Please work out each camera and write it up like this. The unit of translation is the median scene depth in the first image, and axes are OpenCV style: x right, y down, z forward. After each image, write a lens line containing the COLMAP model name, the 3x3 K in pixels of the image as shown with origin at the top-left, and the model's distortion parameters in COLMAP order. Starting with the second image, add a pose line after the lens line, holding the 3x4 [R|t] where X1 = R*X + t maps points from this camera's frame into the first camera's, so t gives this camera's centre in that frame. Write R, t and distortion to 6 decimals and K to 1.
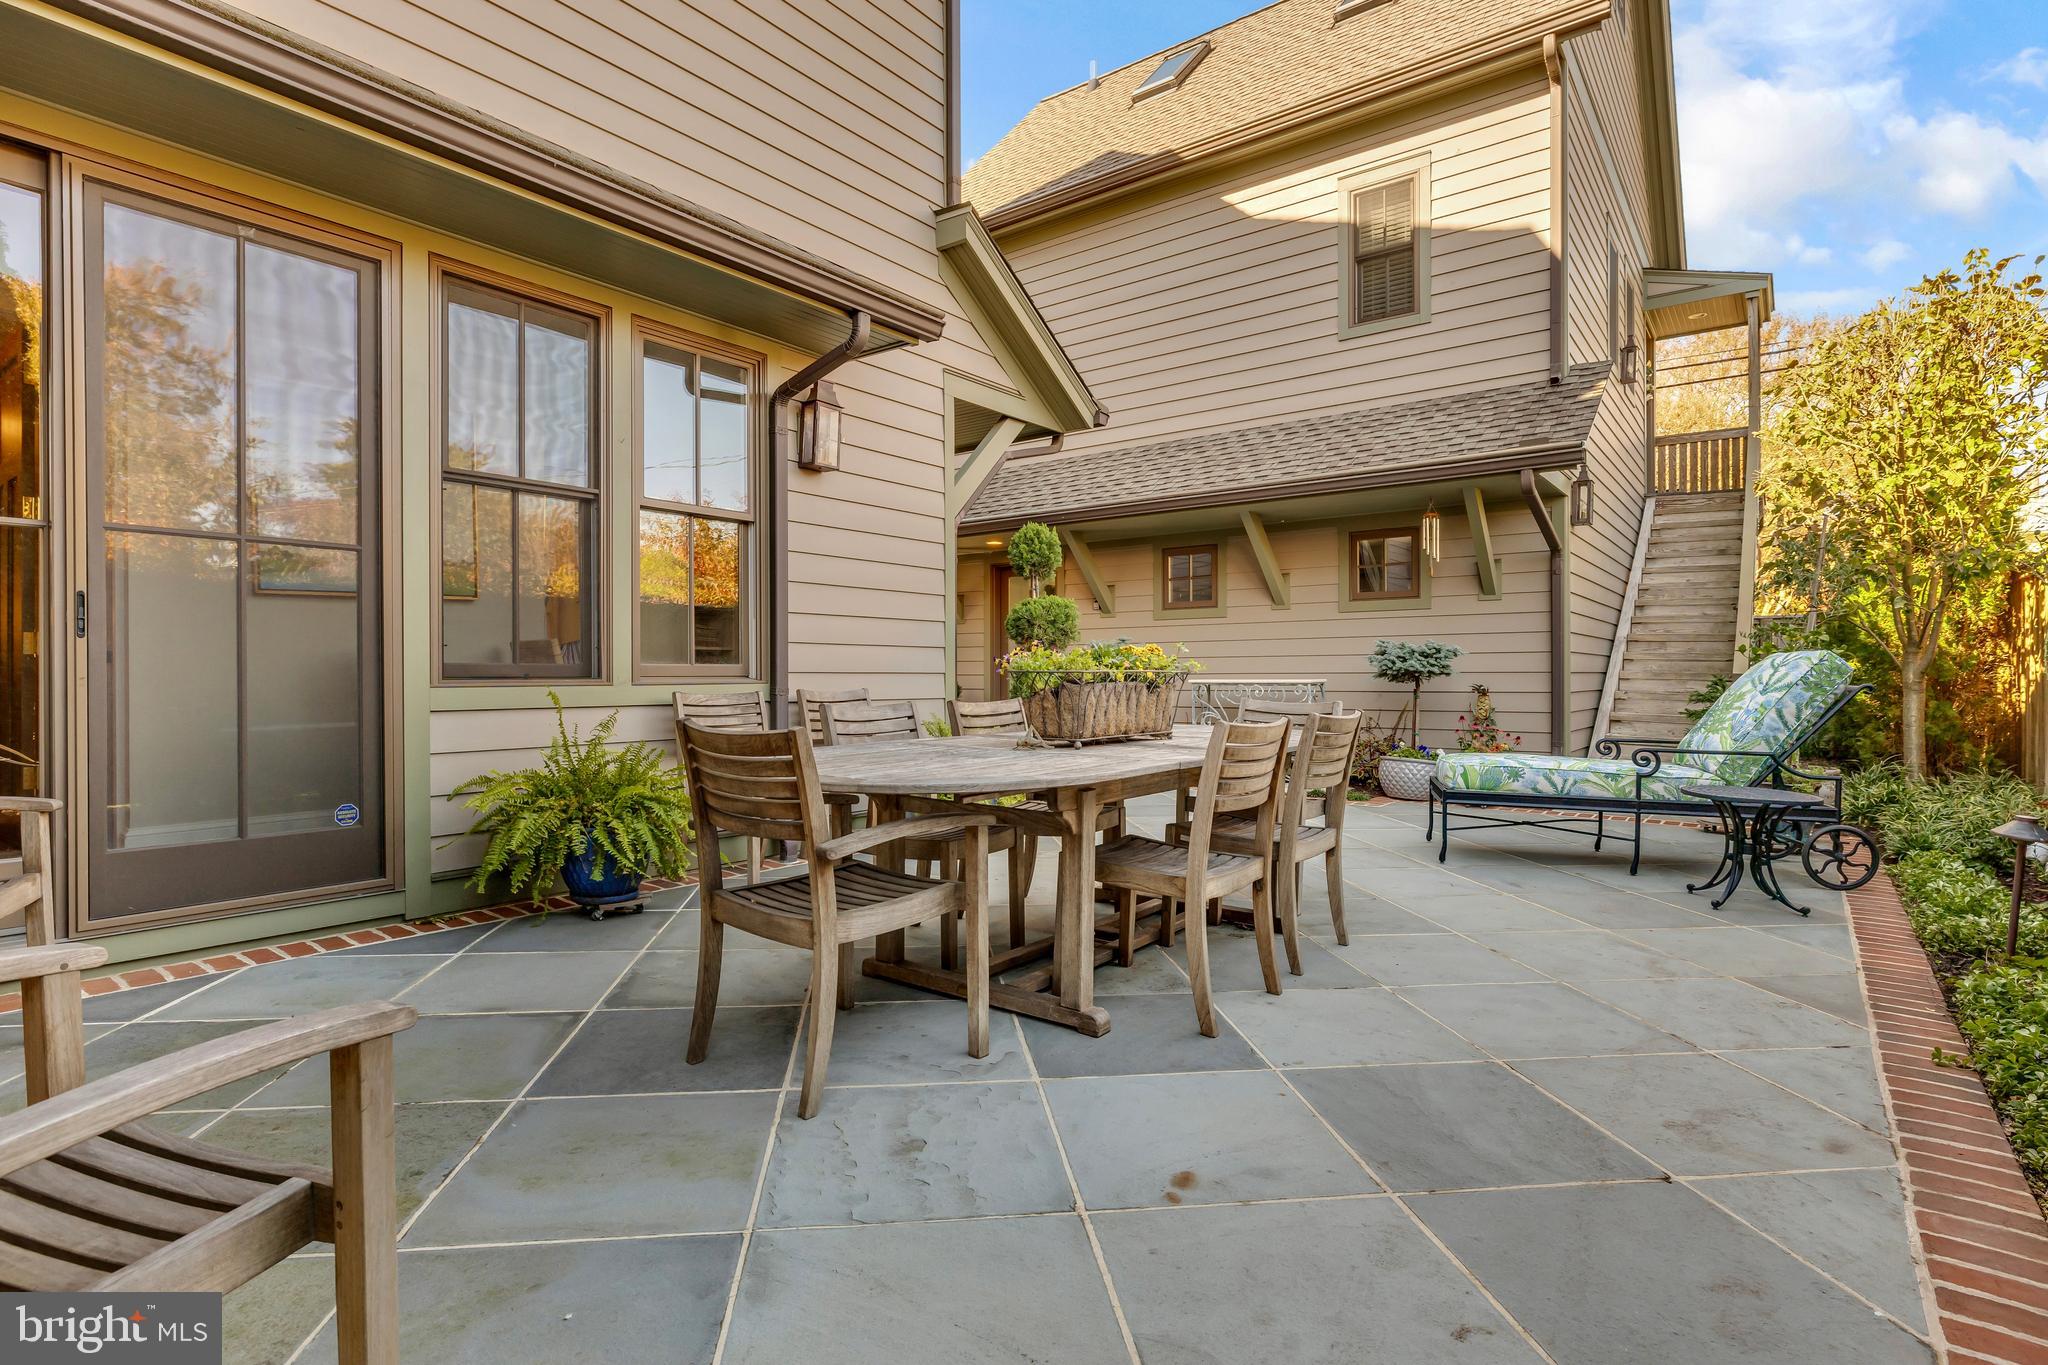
lens RADIAL K [[1025.2, 0, 1024.0], [0, 1025.2, 682.5], [0, 0, 1]] dist [-0.004768, -0.000773]
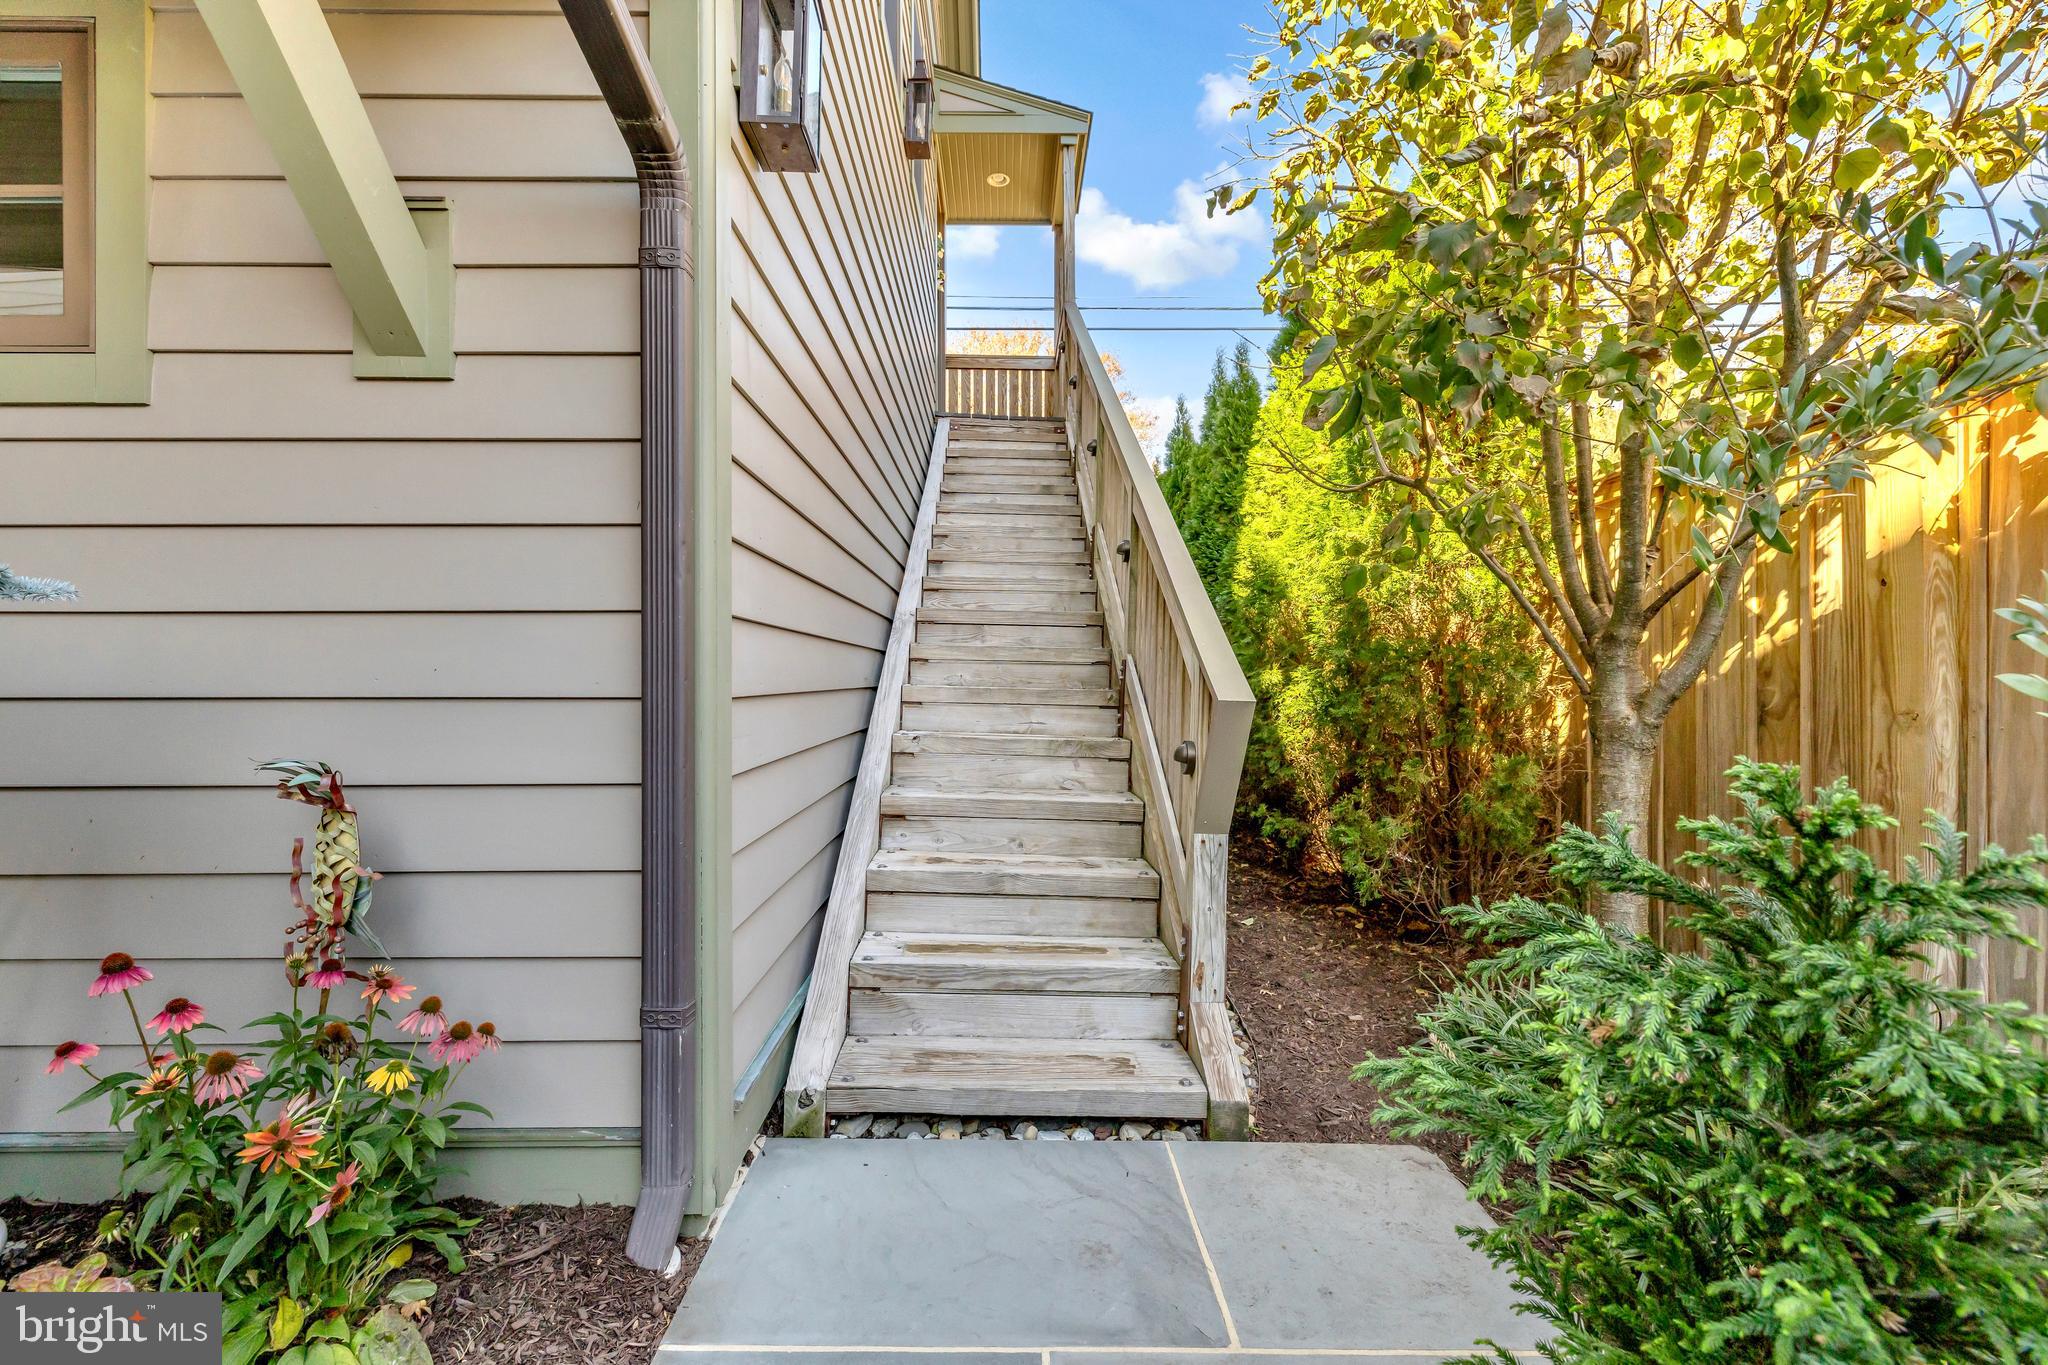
lens RADIAL K [[857.6, 0, 1024.0], [0, 857.6, 682.5], [0, 0, 1]] dist [-0.002146, -0.000108]
pose [[0.784275, 0.001598, 0.620411, 0.364000], [-0.003388, 0.999993, 0.001707, -0.011870], [-0.620404, -0.003441, 0.784275, 0.626295]]
